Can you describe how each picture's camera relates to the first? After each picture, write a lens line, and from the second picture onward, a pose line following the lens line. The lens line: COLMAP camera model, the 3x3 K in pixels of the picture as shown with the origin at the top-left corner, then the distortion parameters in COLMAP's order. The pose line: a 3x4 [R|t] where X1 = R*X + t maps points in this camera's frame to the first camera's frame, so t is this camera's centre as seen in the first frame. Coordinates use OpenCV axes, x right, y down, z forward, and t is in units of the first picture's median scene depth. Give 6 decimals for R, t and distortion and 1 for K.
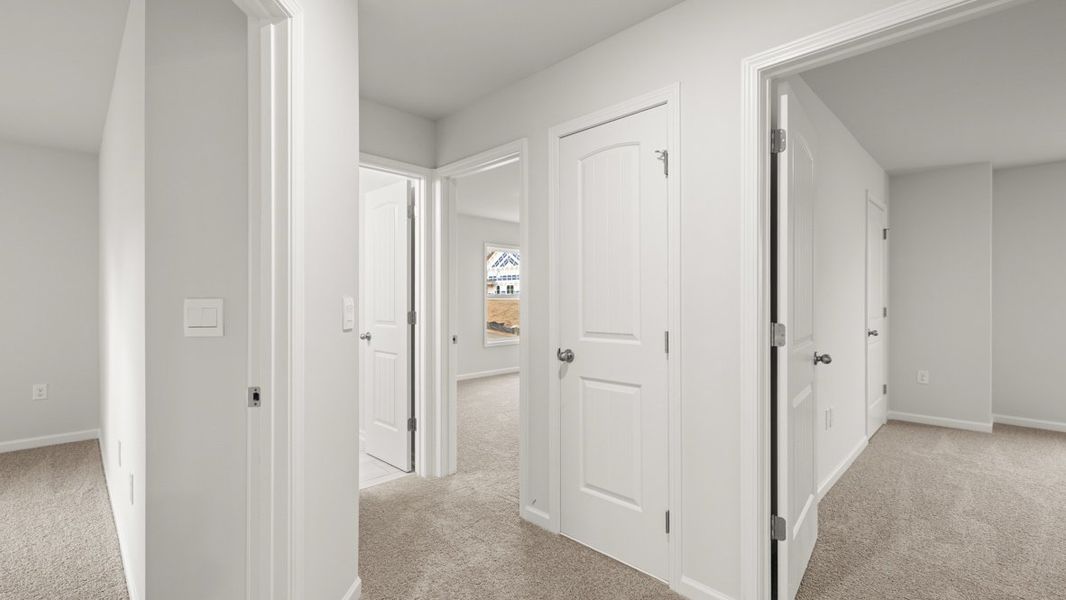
lens RADIAL K [[450.2, 0, 521.8], [0, 450.2, 297.9], [0, 0, 1]] dist [-0.001705, -0.000028]
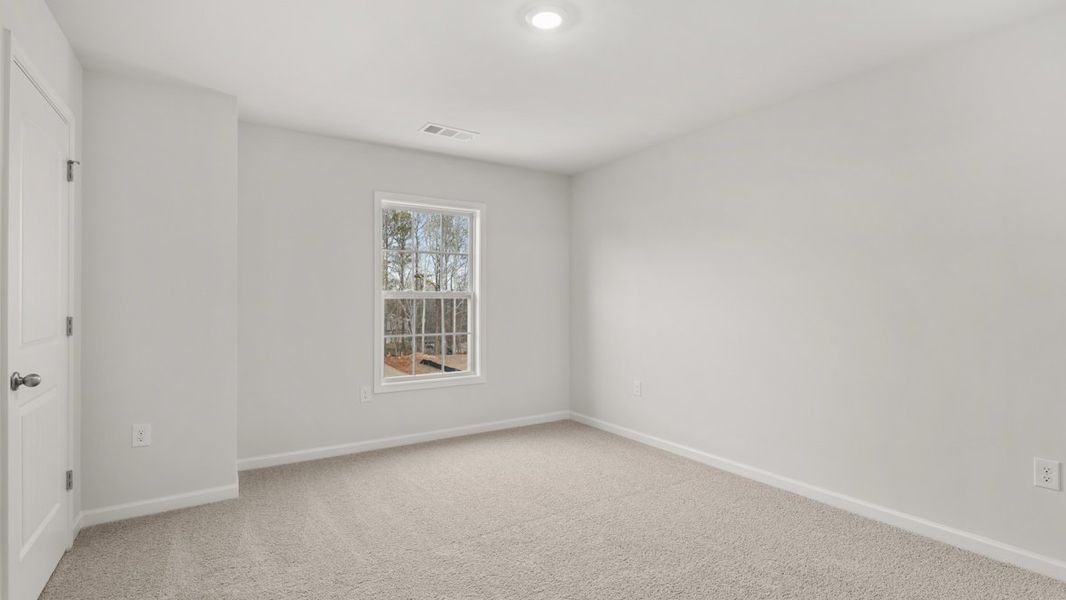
lens RADIAL K [[492.4, 0, 532.0], [0, 492.4, 294.4], [0, 0, 1]] dist [-0.009501, -0.000146]
pose [[0.186012, 0.006364, 0.982527, 0.369968], [-0.000808, 0.999980, -0.006324, -0.001038], [-0.982547, 0.000382, 0.186013, 0.394062]]
